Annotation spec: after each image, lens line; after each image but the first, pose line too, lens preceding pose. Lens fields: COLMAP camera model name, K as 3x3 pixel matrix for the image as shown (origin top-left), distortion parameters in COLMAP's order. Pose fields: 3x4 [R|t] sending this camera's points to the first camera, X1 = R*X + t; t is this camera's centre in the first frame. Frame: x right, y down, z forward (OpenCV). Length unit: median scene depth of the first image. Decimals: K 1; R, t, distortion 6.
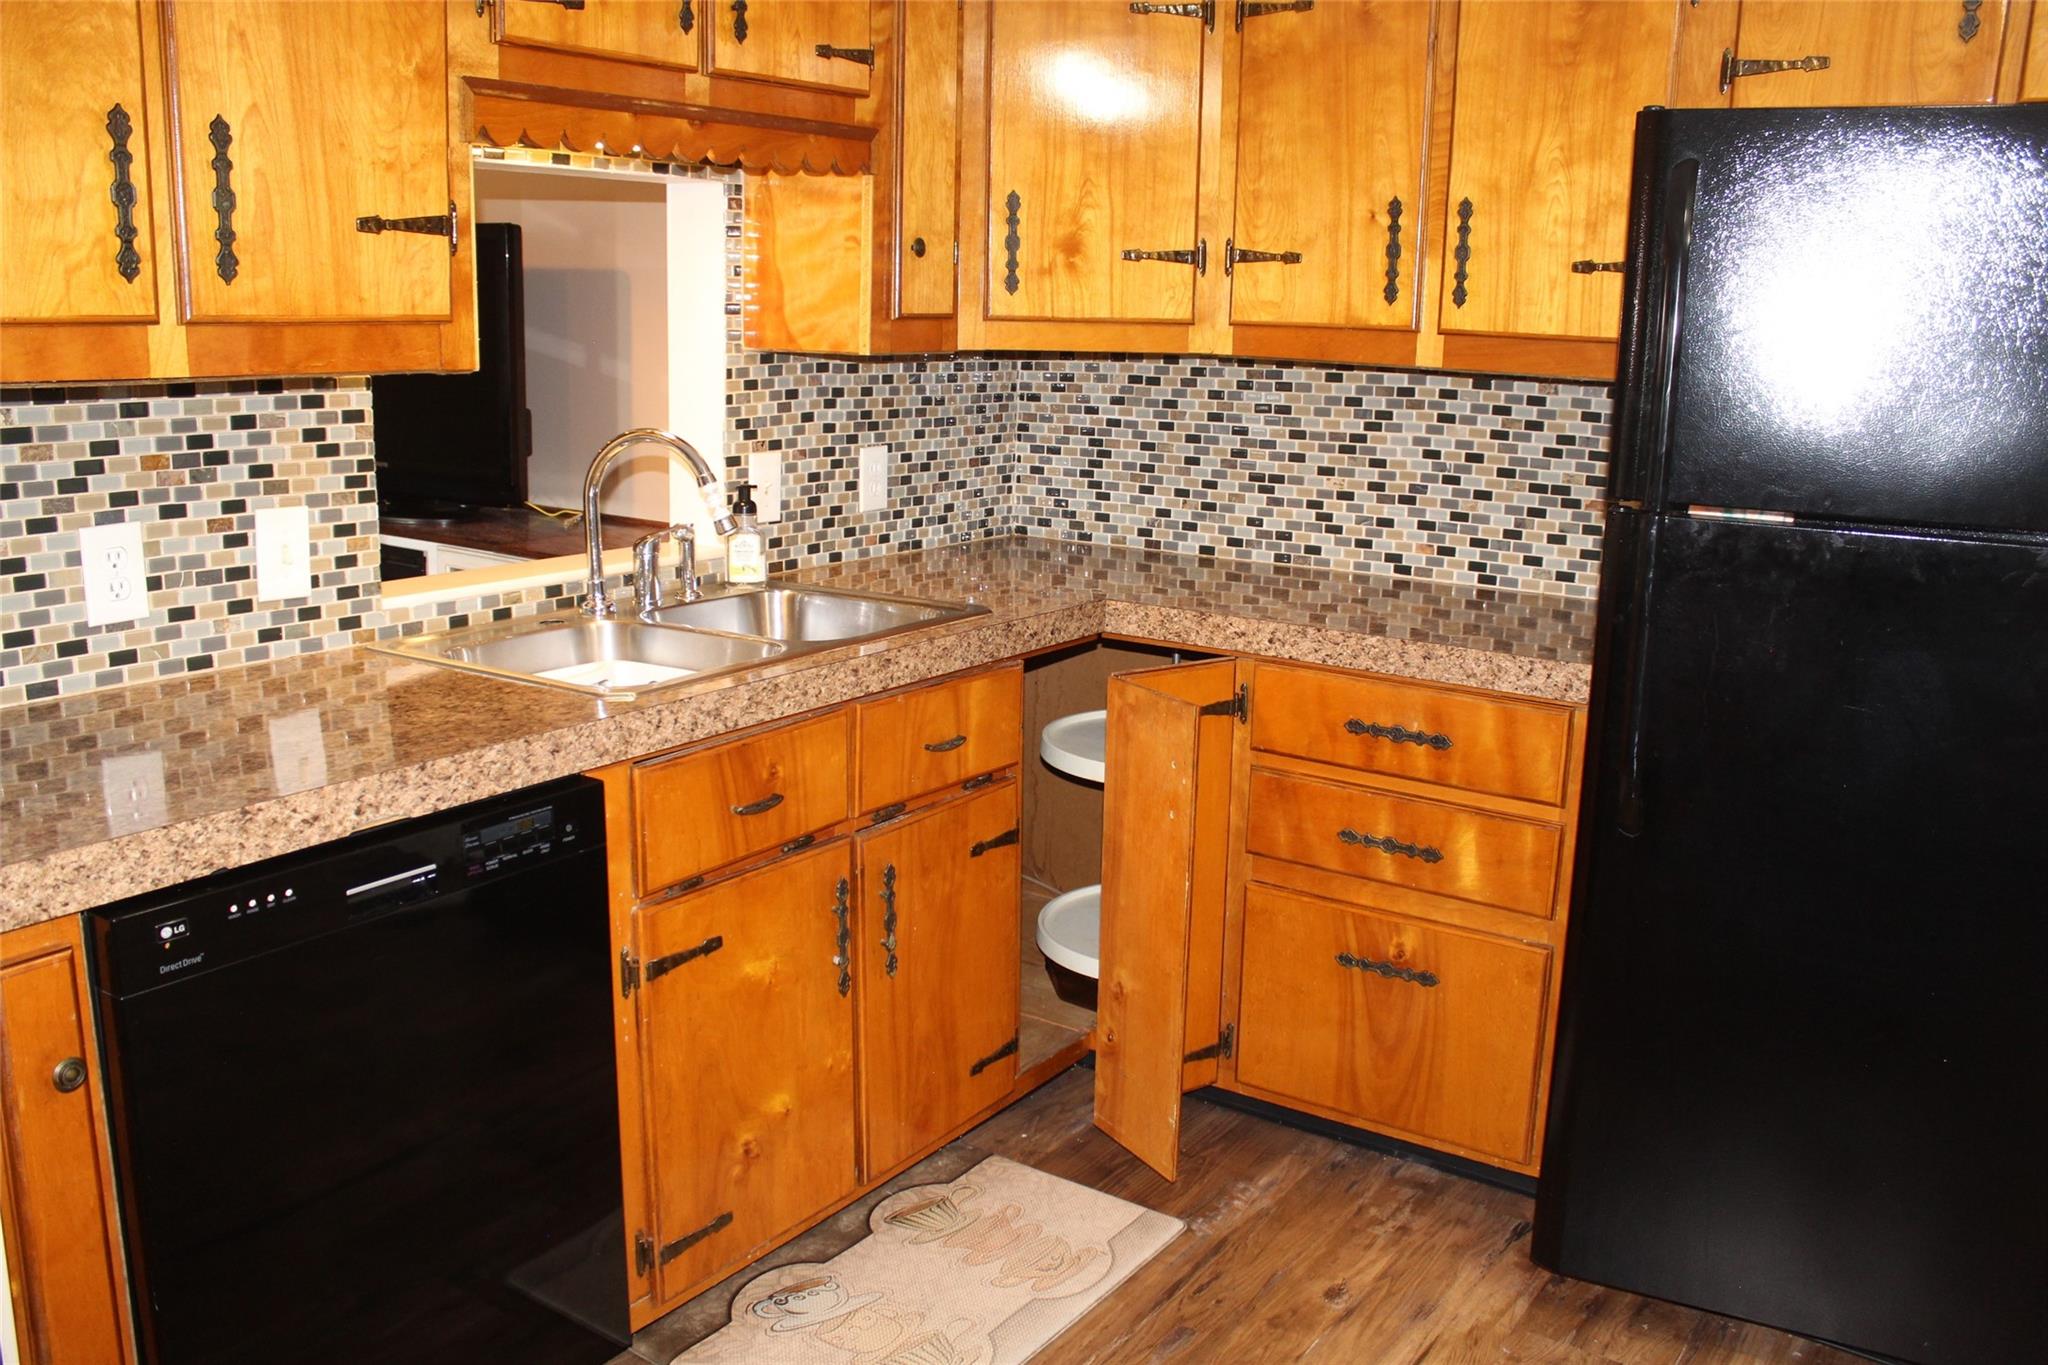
lens RADIAL K [[1706.0, 0, 1024.0], [0, 1706.0, 682.5], [0, 0, 1]] dist [-0.165666, 0.151838]
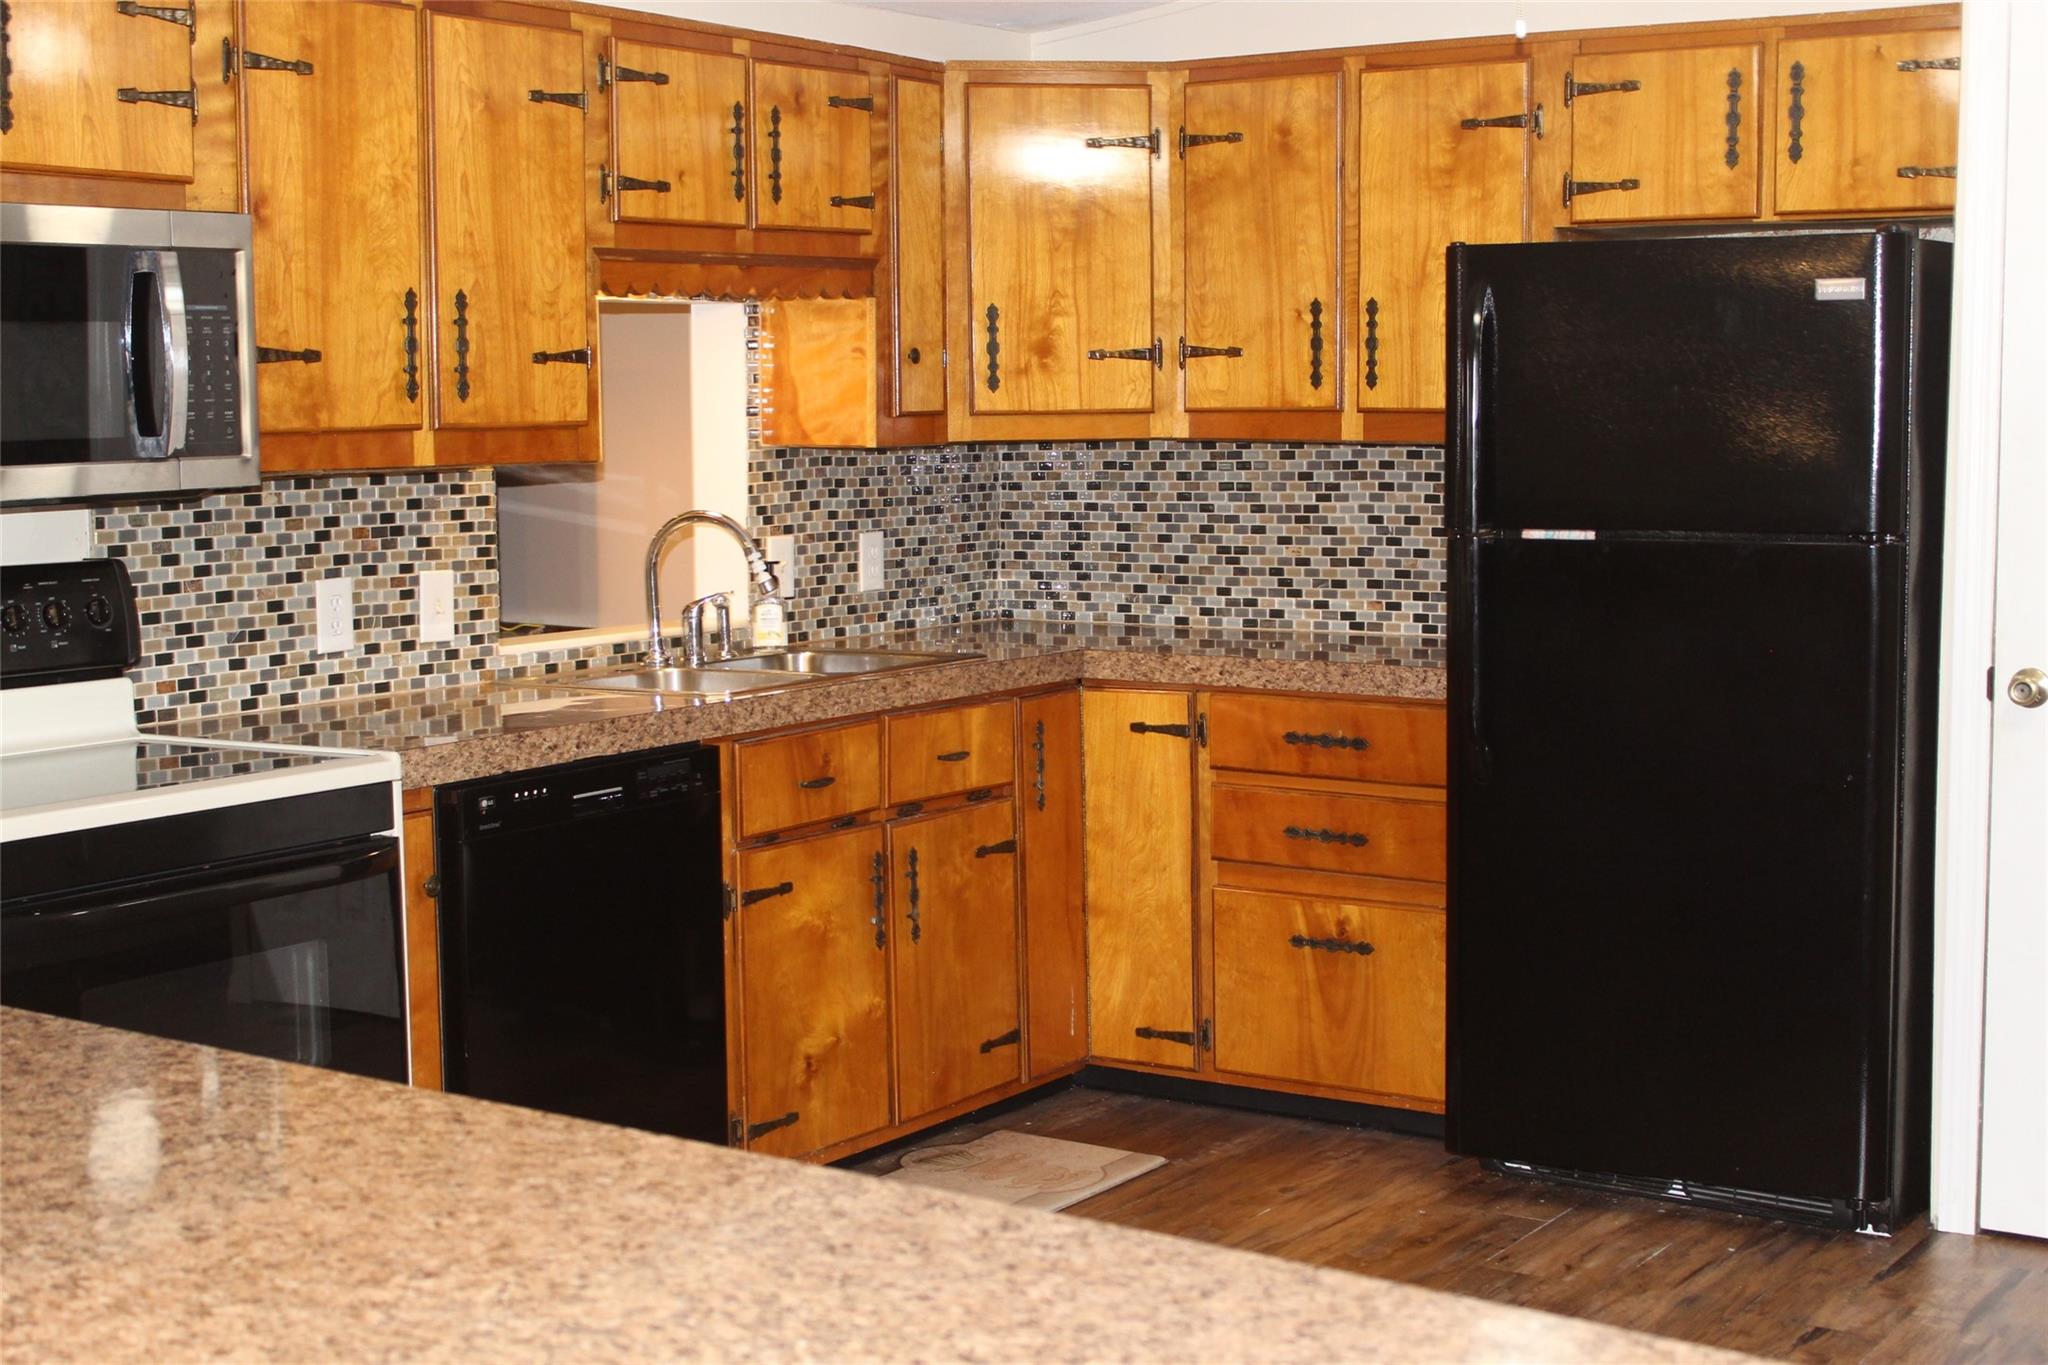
lens RADIAL K [[2799.2, 0, 1024.0], [0, 2799.2, 682.5], [0, 0, 1]] dist [-0.083084, 0.425821]
pose [[0.999434, -0.032729, 0.007735, -0.007755], [0.033395, 0.993014, -0.113168, 0.186356], [-0.003977, 0.113363, 0.993546, -0.884860]]
